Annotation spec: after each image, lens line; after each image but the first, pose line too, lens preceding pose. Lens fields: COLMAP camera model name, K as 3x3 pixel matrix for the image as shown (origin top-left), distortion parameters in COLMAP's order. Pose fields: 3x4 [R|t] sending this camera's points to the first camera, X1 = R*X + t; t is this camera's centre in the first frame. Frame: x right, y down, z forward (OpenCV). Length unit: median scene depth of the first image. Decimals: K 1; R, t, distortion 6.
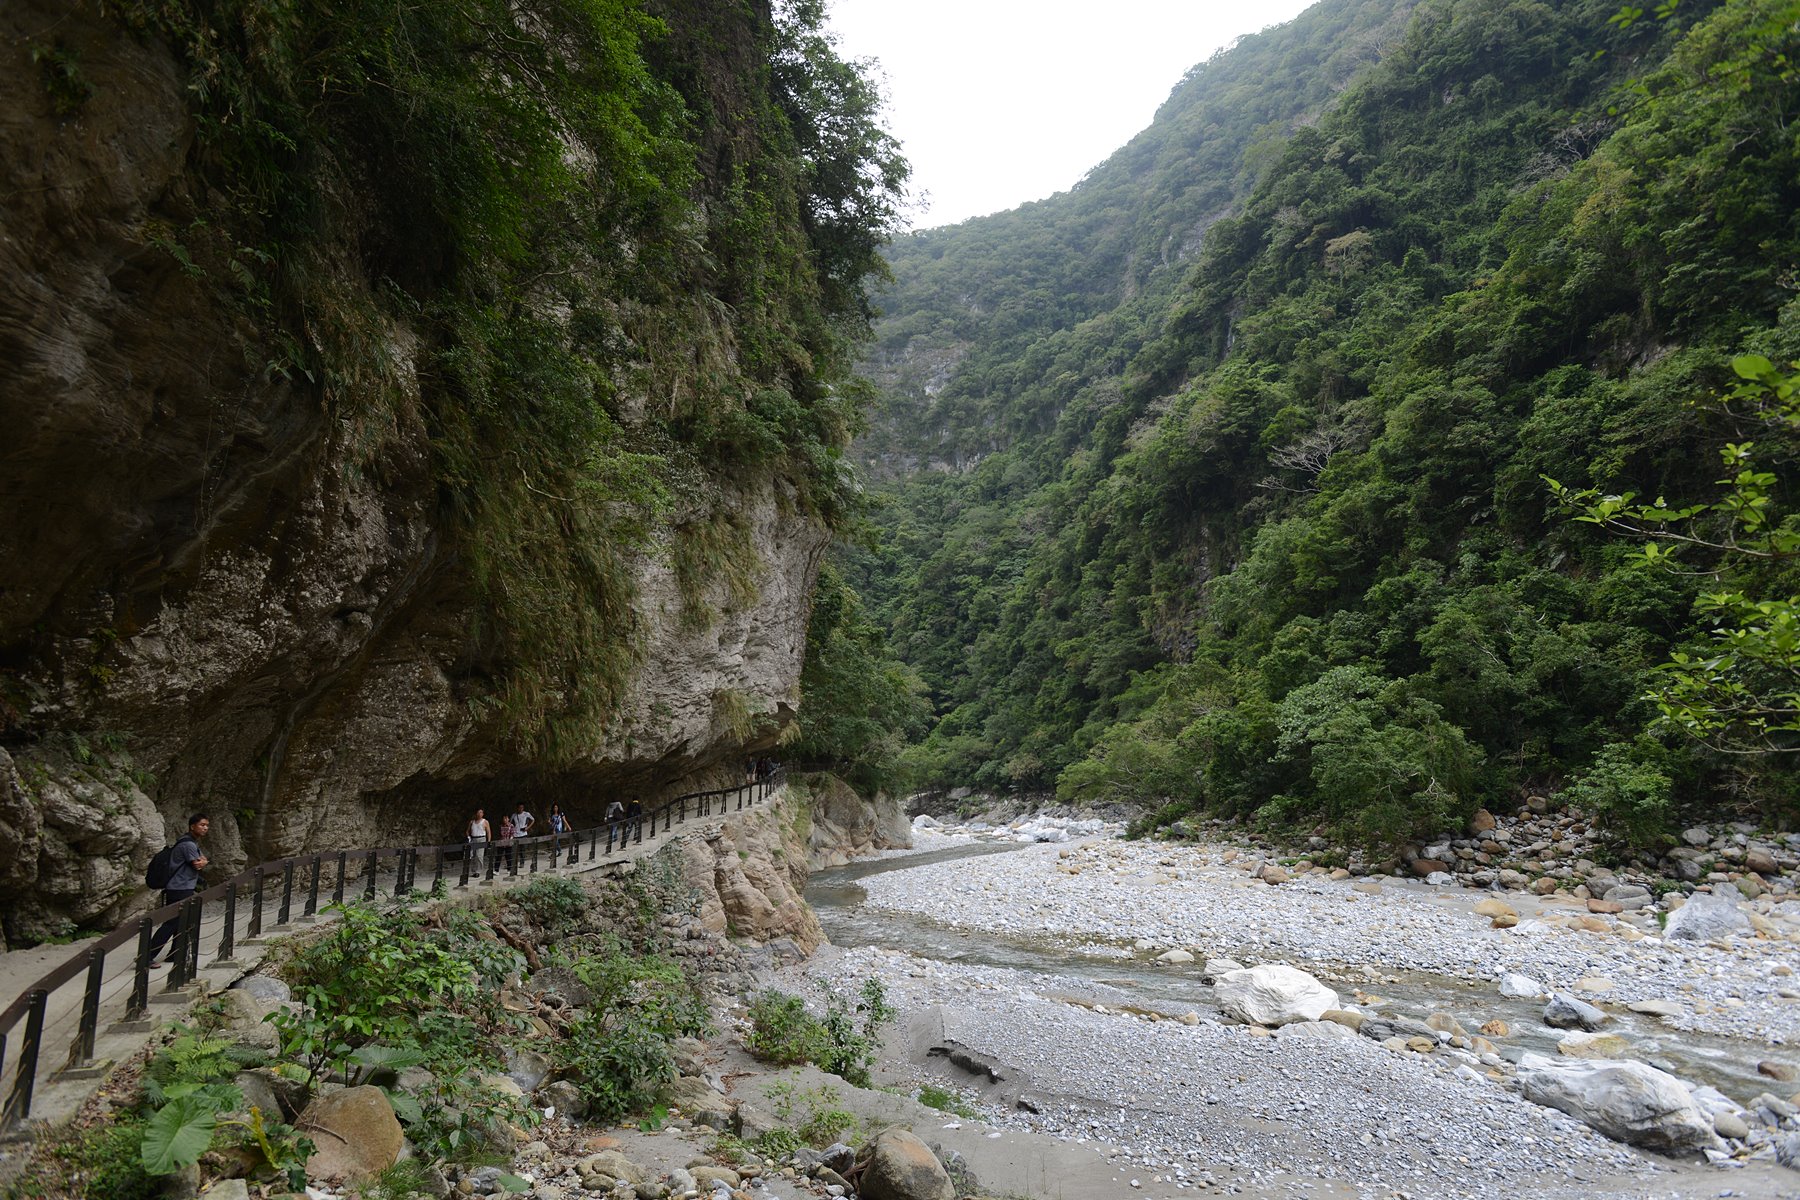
lens RADIAL K [[963.1, 0, 895.0], [0, 963.1, 606.2], [0, 0, 1]] dist [0.001955, 0.000988]
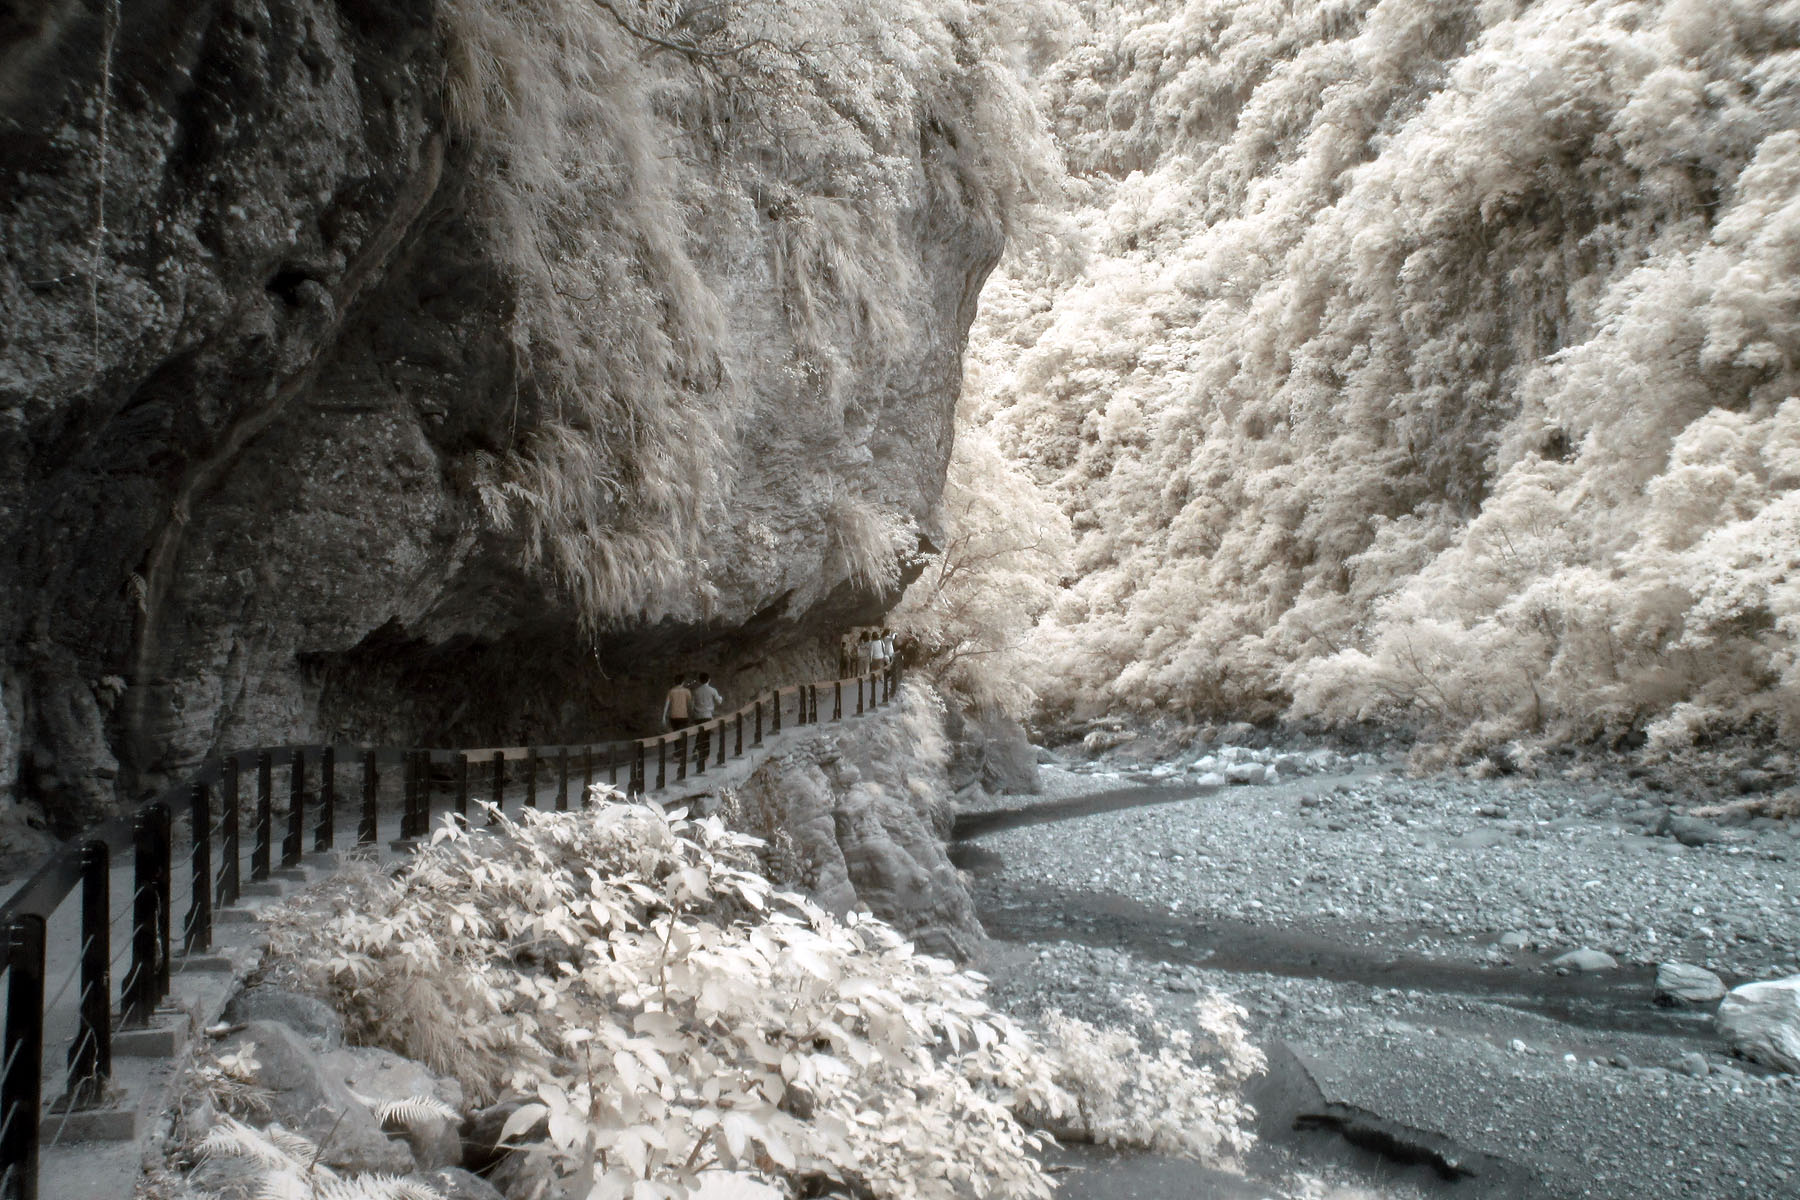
lens RADIAL K [[1493.3, 0, 898.7], [0, 1493.3, 584.4], [0, 0, 1]] dist [-0.009932, 0.001313]
pose [[0.999247, -0.003445, -0.038646, -0.109389], [0.007397, 0.994696, 0.102597, 0.041700], [0.038088, -0.102805, 0.993972, 0.110856]]
